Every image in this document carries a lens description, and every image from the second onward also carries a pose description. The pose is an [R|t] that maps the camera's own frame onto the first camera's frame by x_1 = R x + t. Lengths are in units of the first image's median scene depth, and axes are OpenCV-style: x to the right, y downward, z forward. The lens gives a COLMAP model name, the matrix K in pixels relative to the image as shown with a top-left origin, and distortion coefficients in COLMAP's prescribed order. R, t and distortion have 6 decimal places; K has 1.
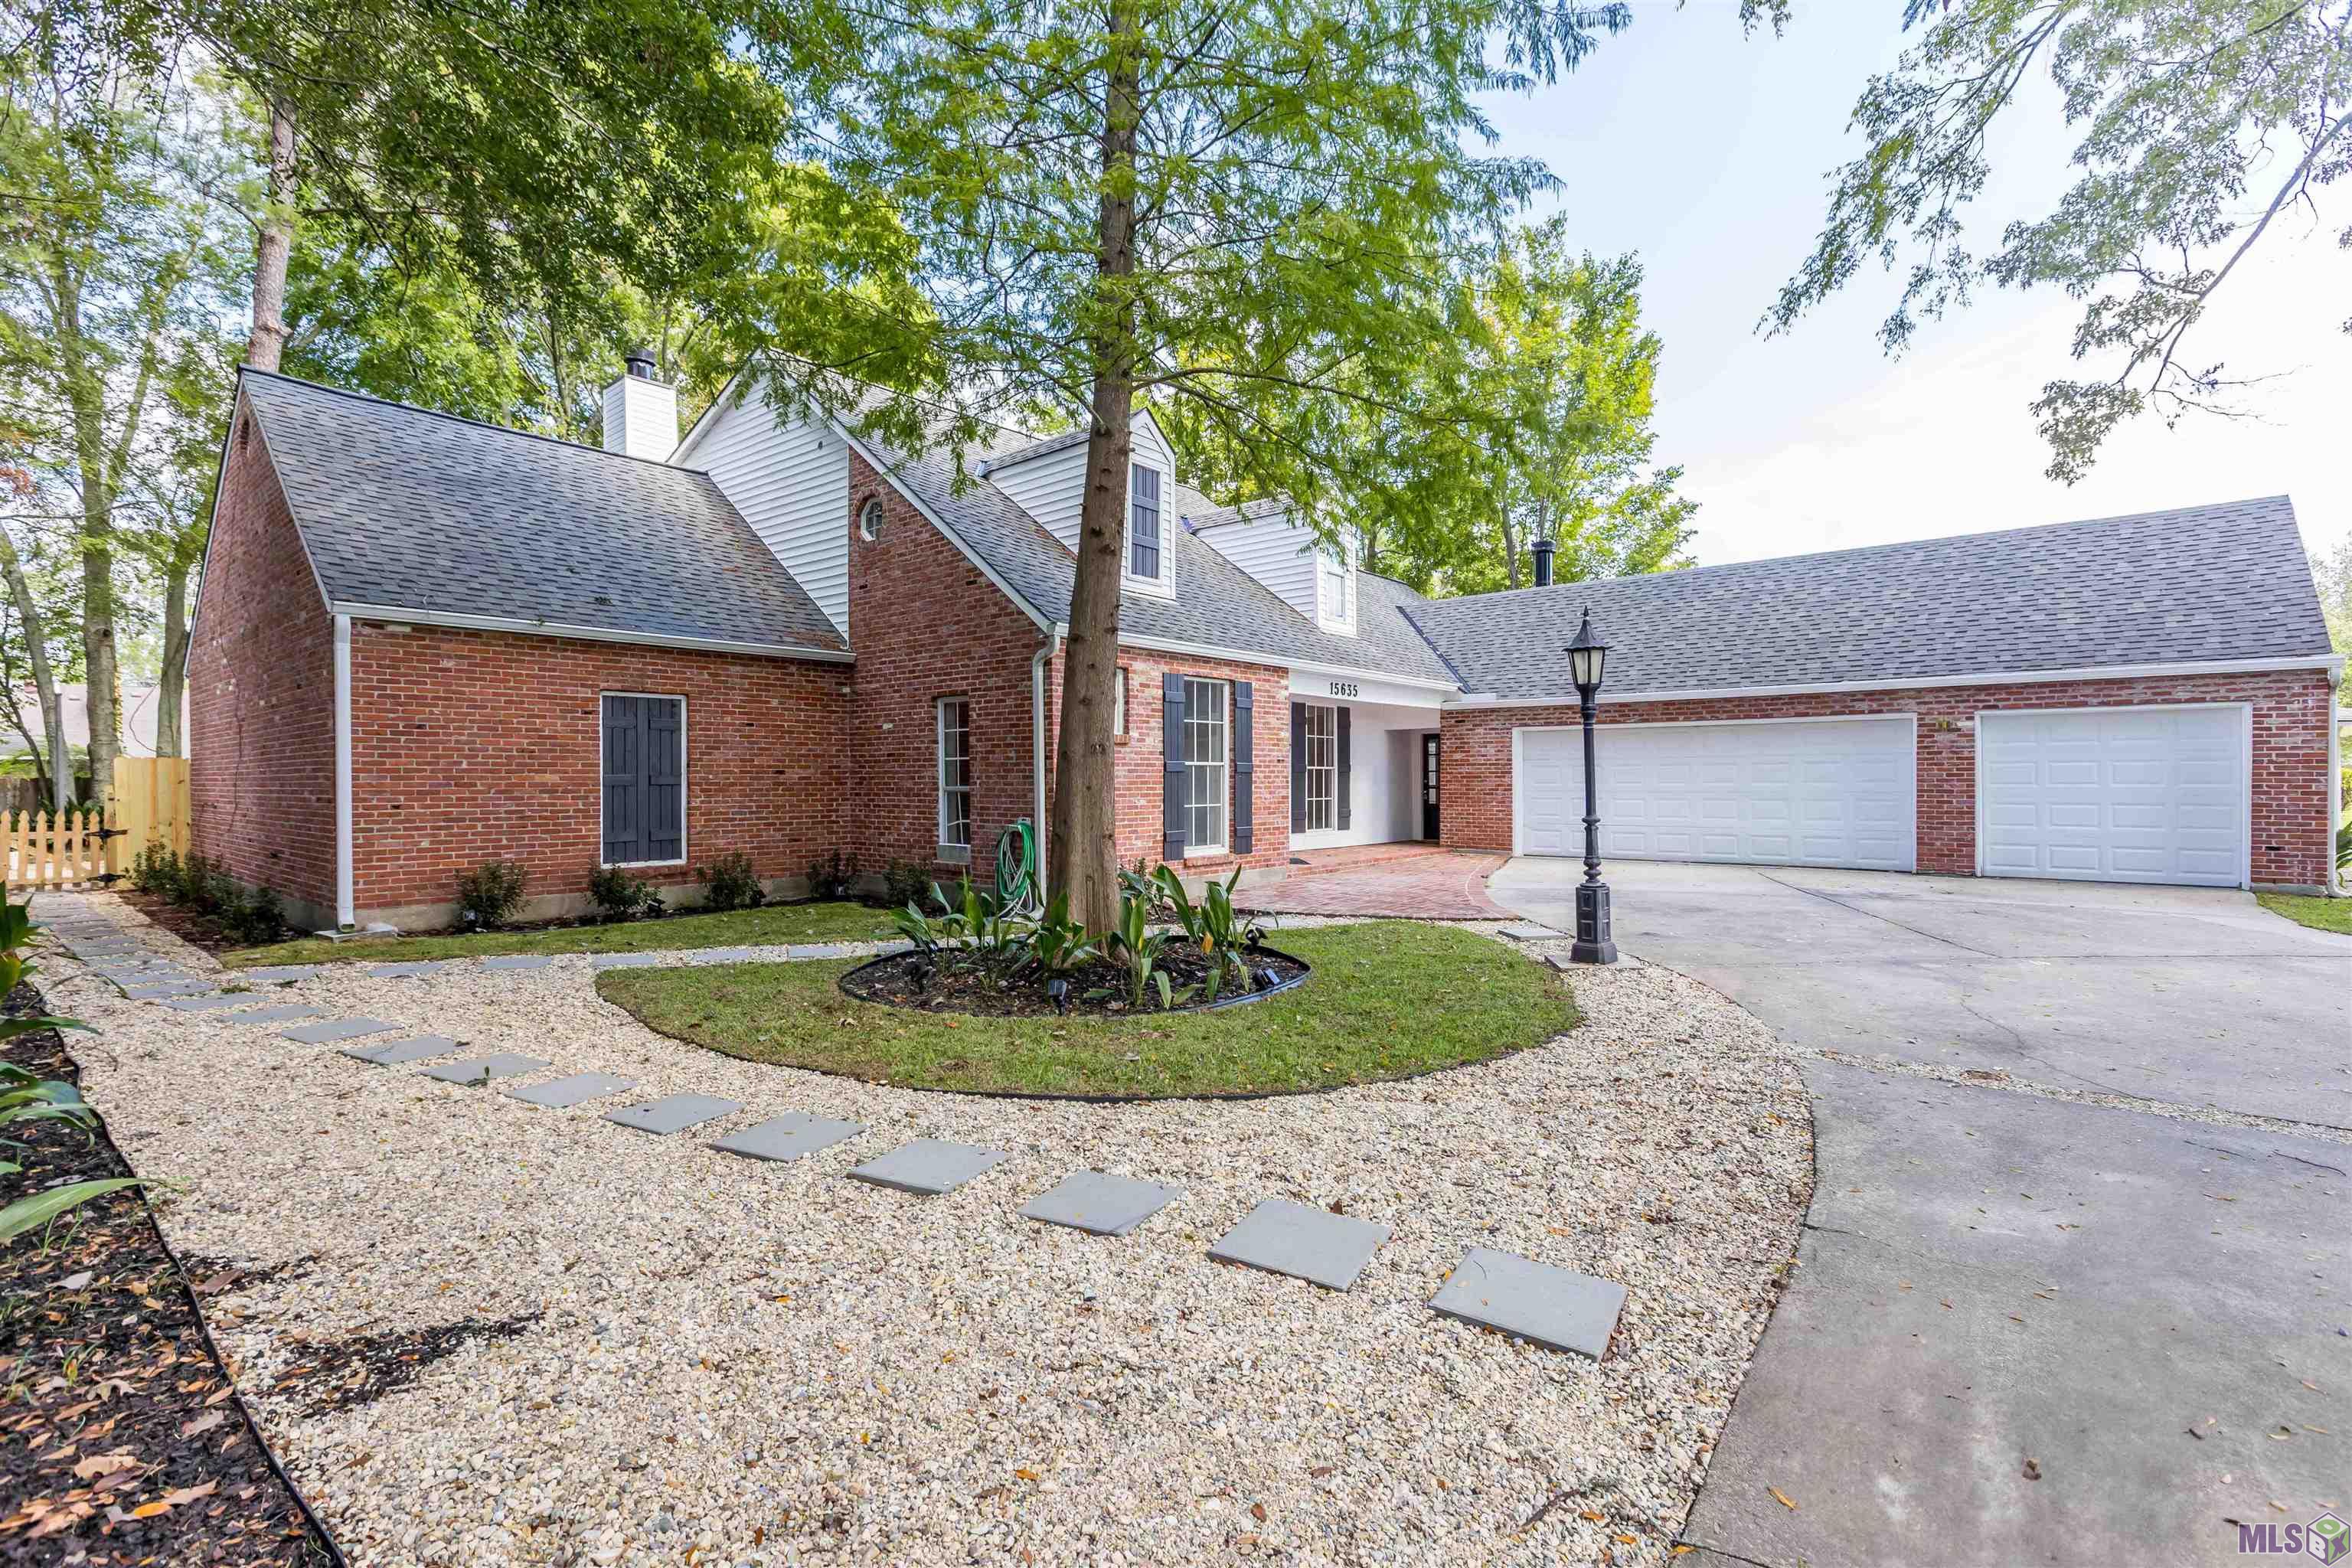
lens RADIAL K [[1055.9, 0, 1176.8], [0, 1055.9, 785.1], [0, 0, 1]] dist [0.004384, 0.000372]
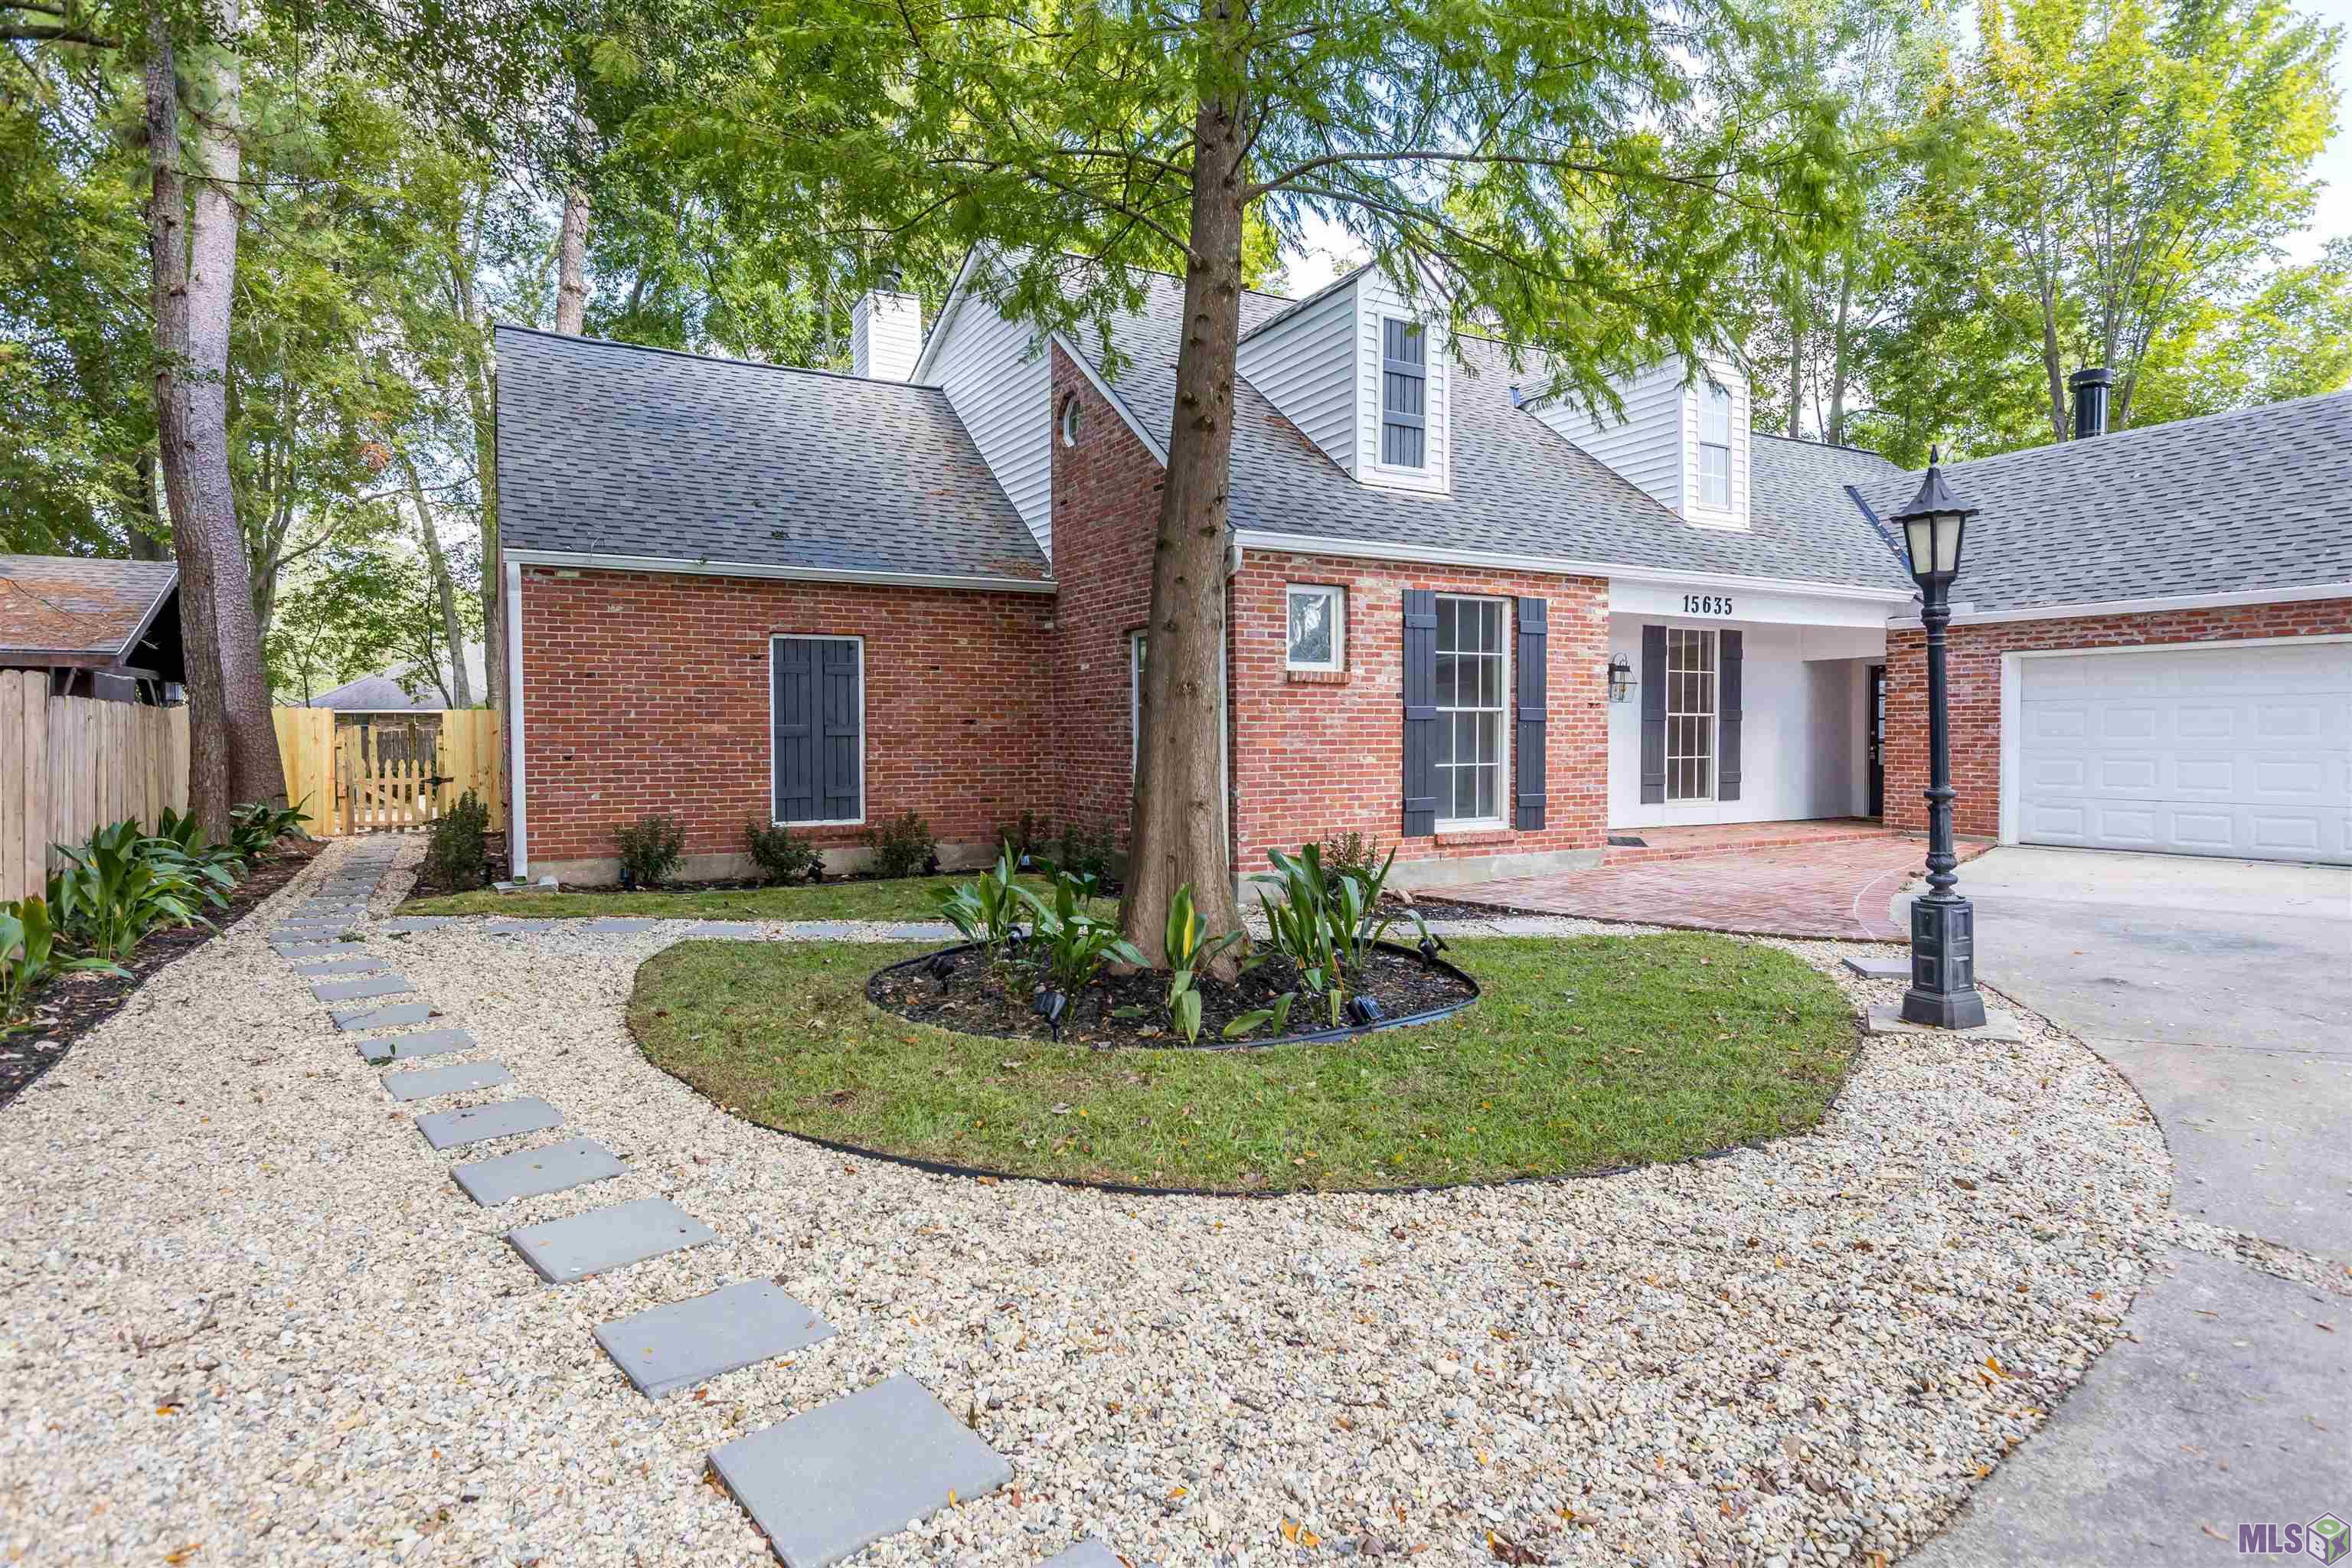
lens RADIAL K [[1234.1, 0, 1176.8], [0, 1234.1, 772.6], [0, 0, 1]] dist [0.005388, -0.001804]
pose [[0.934241, 0.012206, -0.356433, 0.175806], [-0.002136, 0.999588, 0.028633, 0.000207], [0.356636, -0.025989, 0.933882, 0.125225]]
